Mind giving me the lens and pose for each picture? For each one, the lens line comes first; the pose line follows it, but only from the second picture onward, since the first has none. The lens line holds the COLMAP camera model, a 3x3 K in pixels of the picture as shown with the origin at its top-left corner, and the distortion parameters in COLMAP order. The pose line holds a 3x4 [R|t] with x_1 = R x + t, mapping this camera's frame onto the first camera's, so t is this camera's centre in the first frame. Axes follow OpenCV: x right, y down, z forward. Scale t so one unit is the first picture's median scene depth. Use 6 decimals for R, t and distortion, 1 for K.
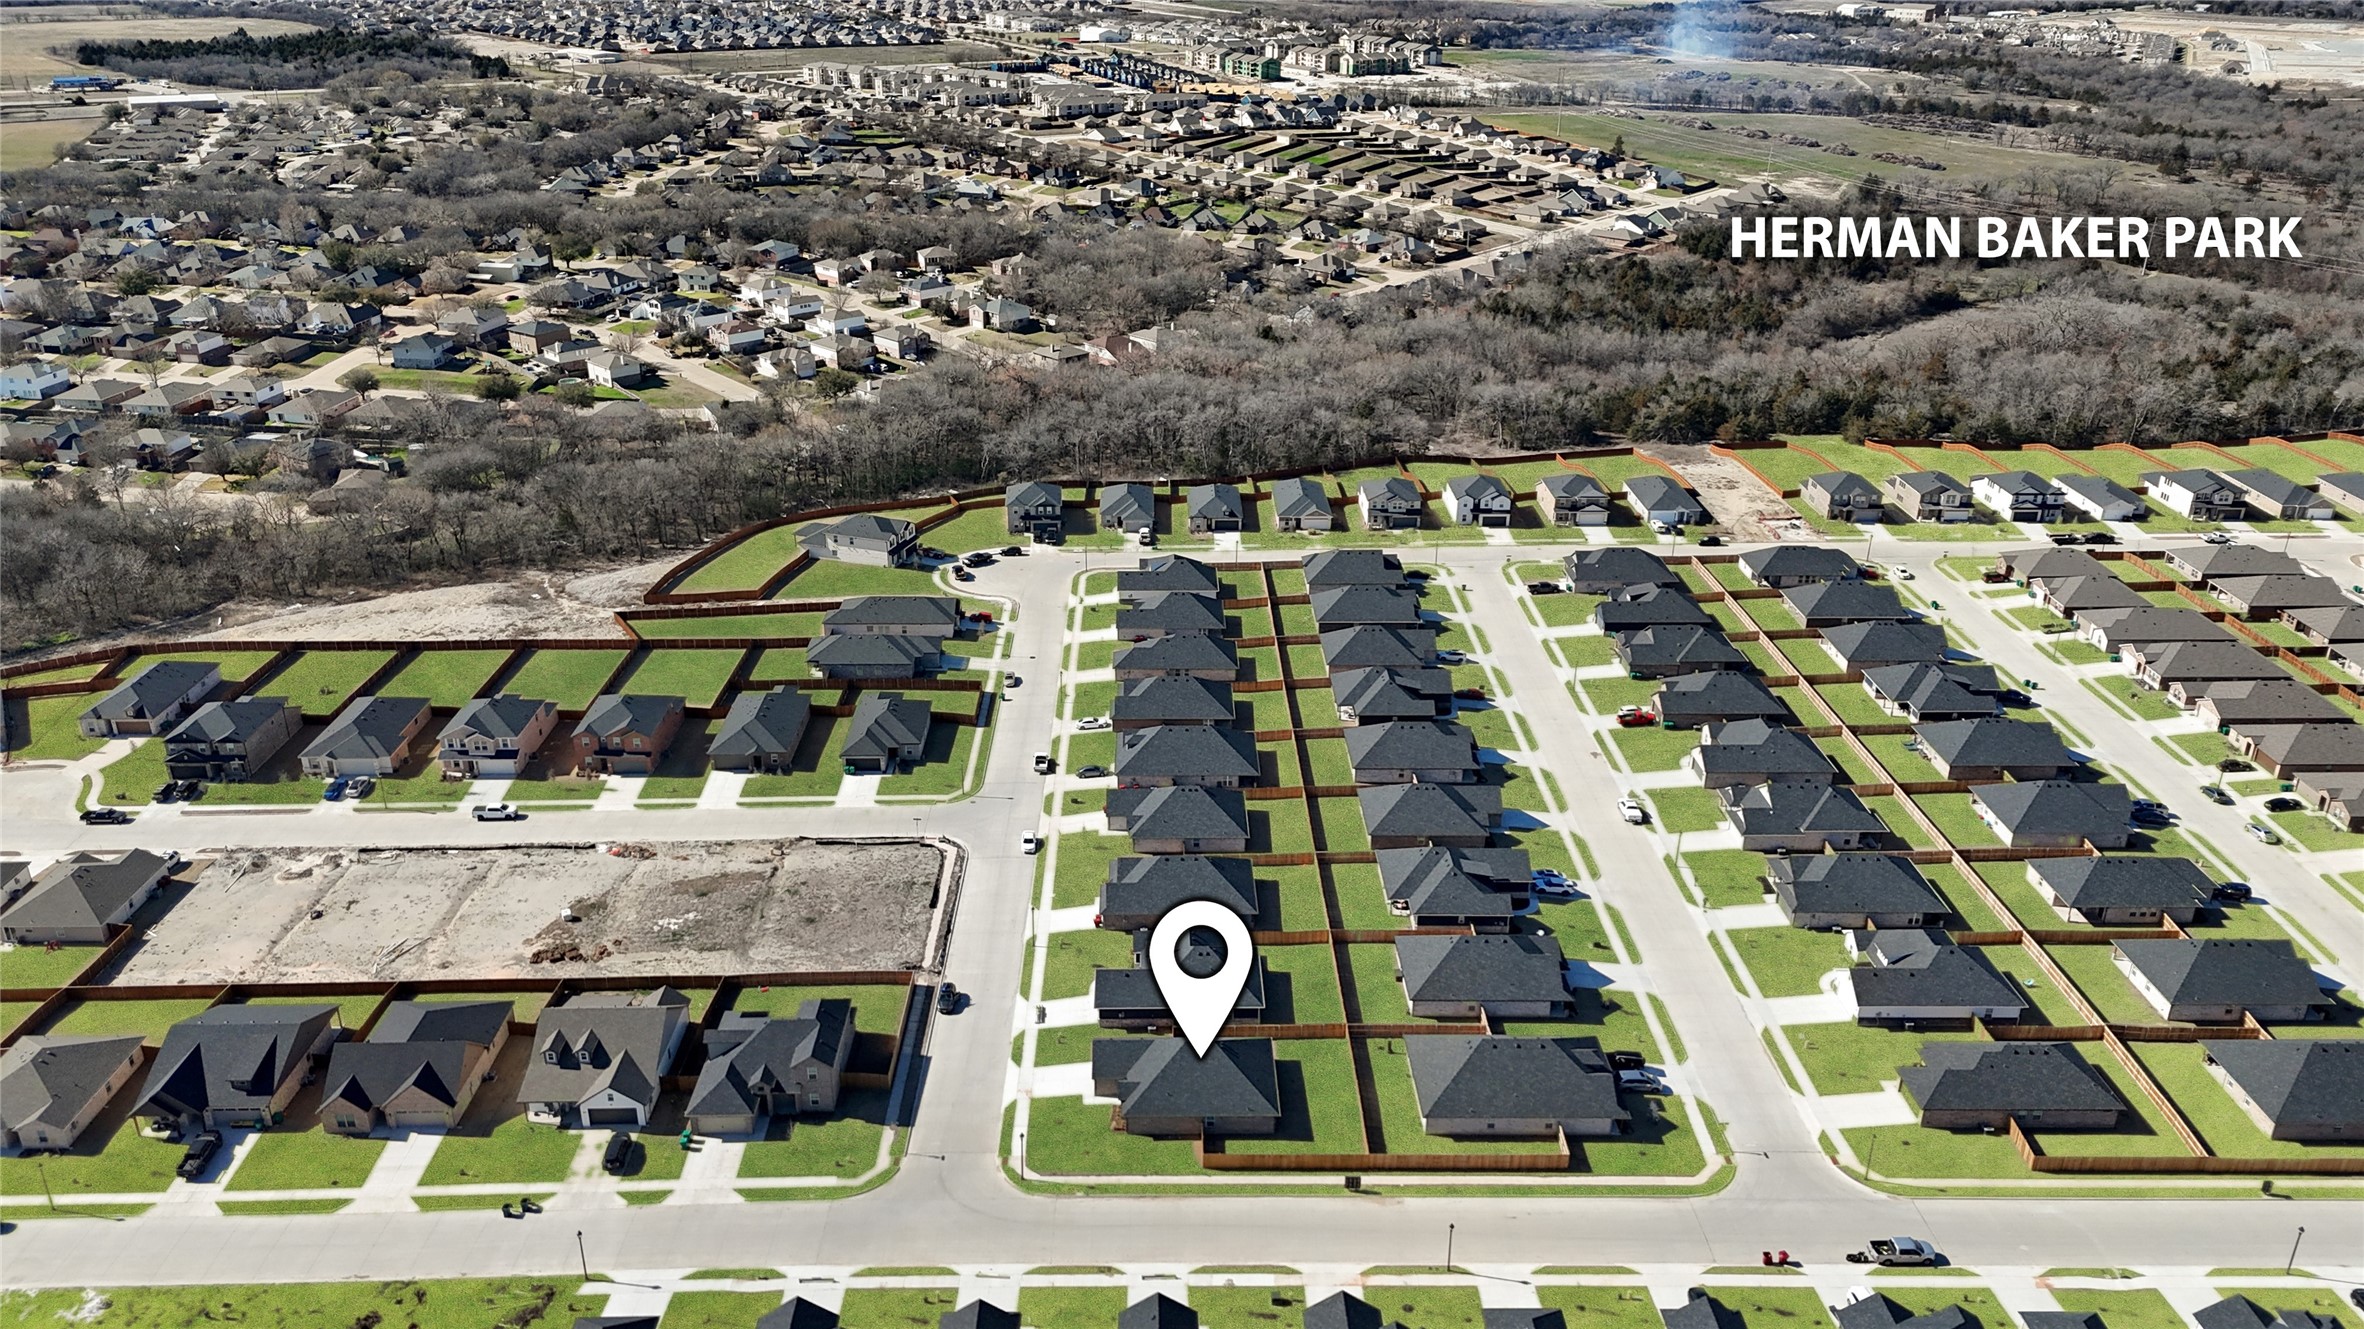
lens RADIAL K [[1720.3, 0, 1168.9], [0, 1720.3, 659.6], [0, 0, 1]] dist [0.092044, -0.095073]
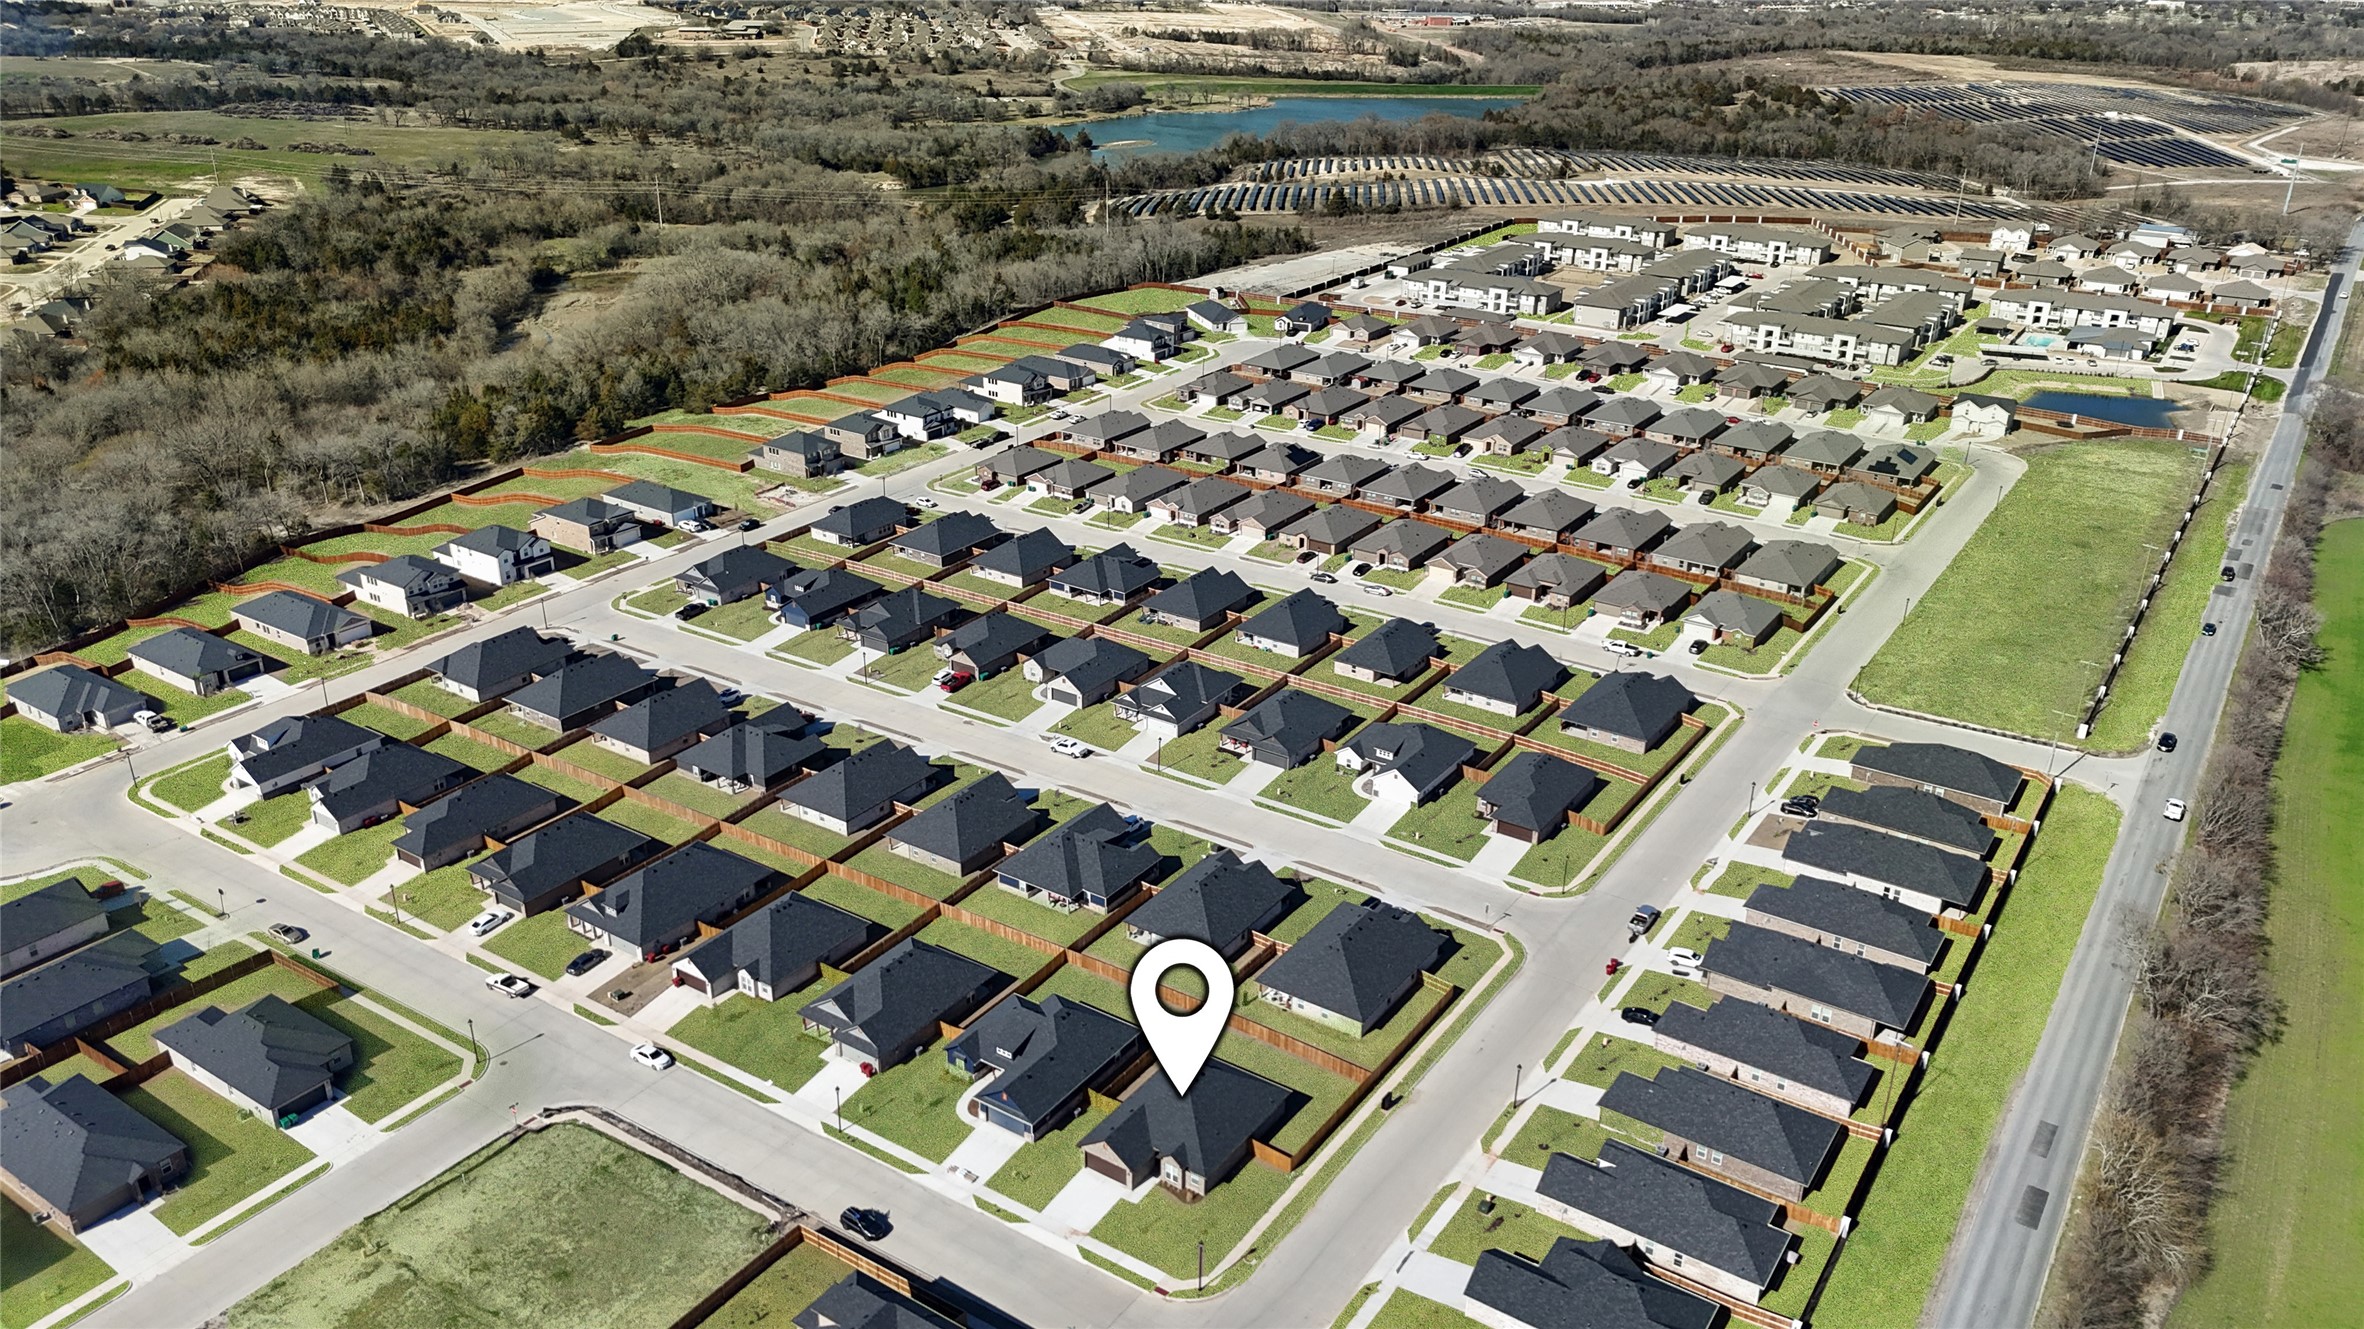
lens RADIAL K [[1720.3, 0, 1168.9], [0, 1720.3, 659.6], [0, 0, 1]] dist [0.092044, -0.095073]
pose [[0.577212, -0.329043, 0.747366, -0.349037], [0.320759, 0.933021, 0.163050, -0.086891], [-0.750959, 0.145610, 0.644095, 0.192428]]
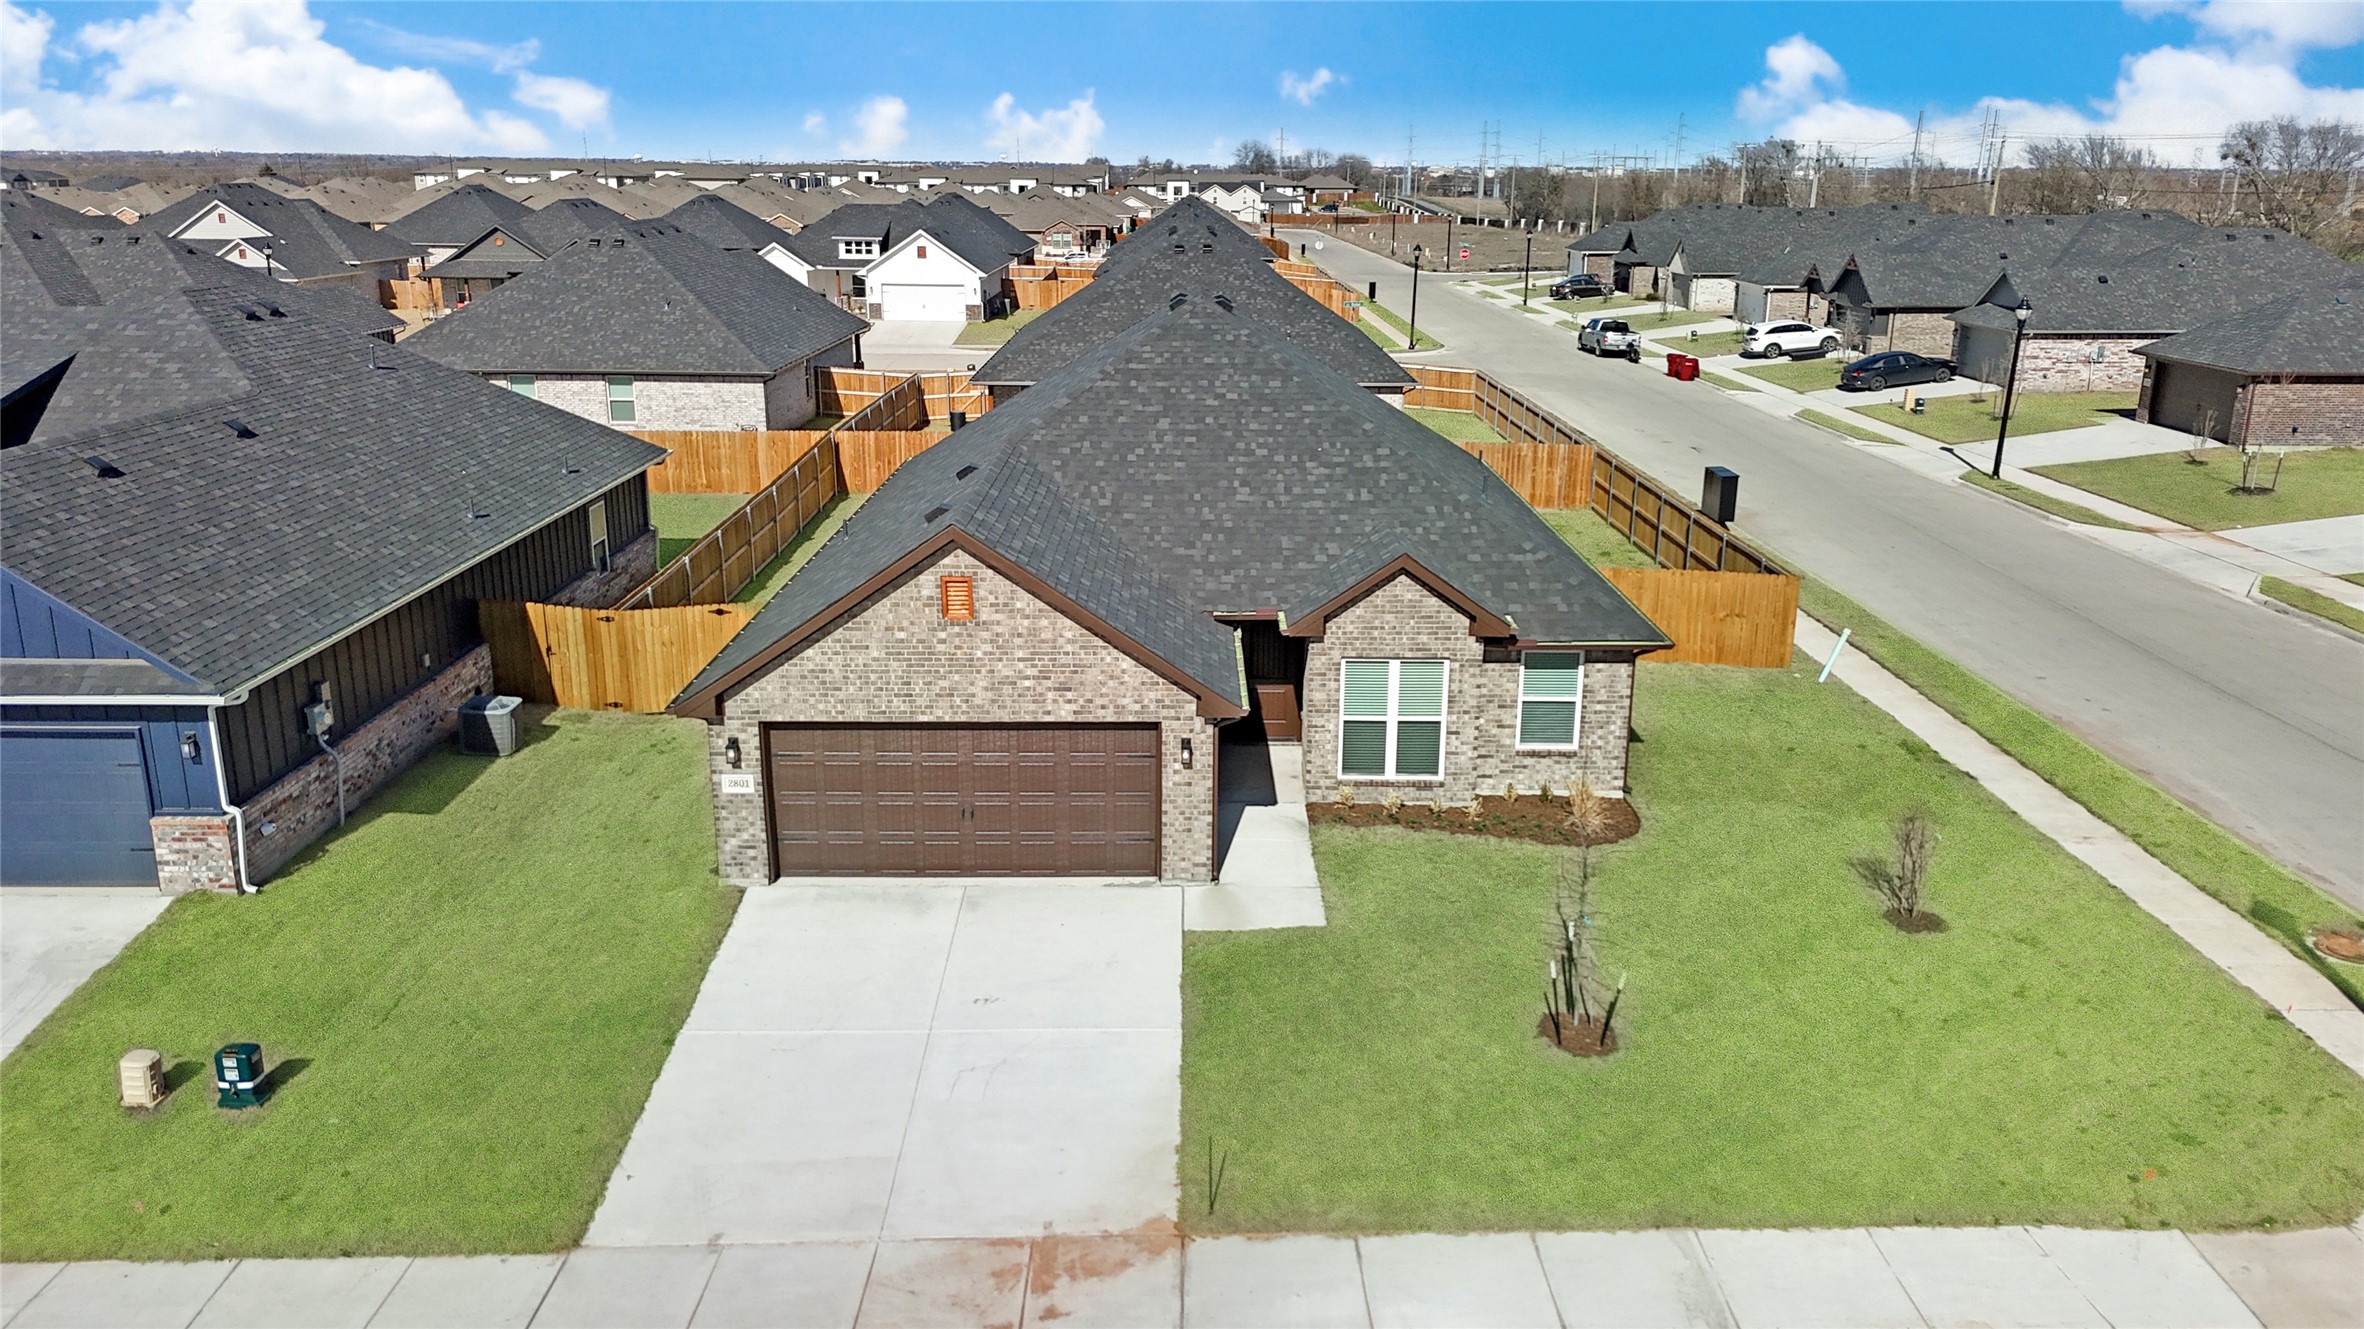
lens RADIAL K [[1720.3, 0, 1168.9], [0, 1720.3, 659.6], [0, 0, 1]] dist [0.092044, -0.095073]
pose [[0.013691, -0.272407, 0.962085, -0.087404], [0.385061, 0.889405, 0.246349, 0.114142], [-0.922790, 0.367088, 0.117070, 0.543664]]
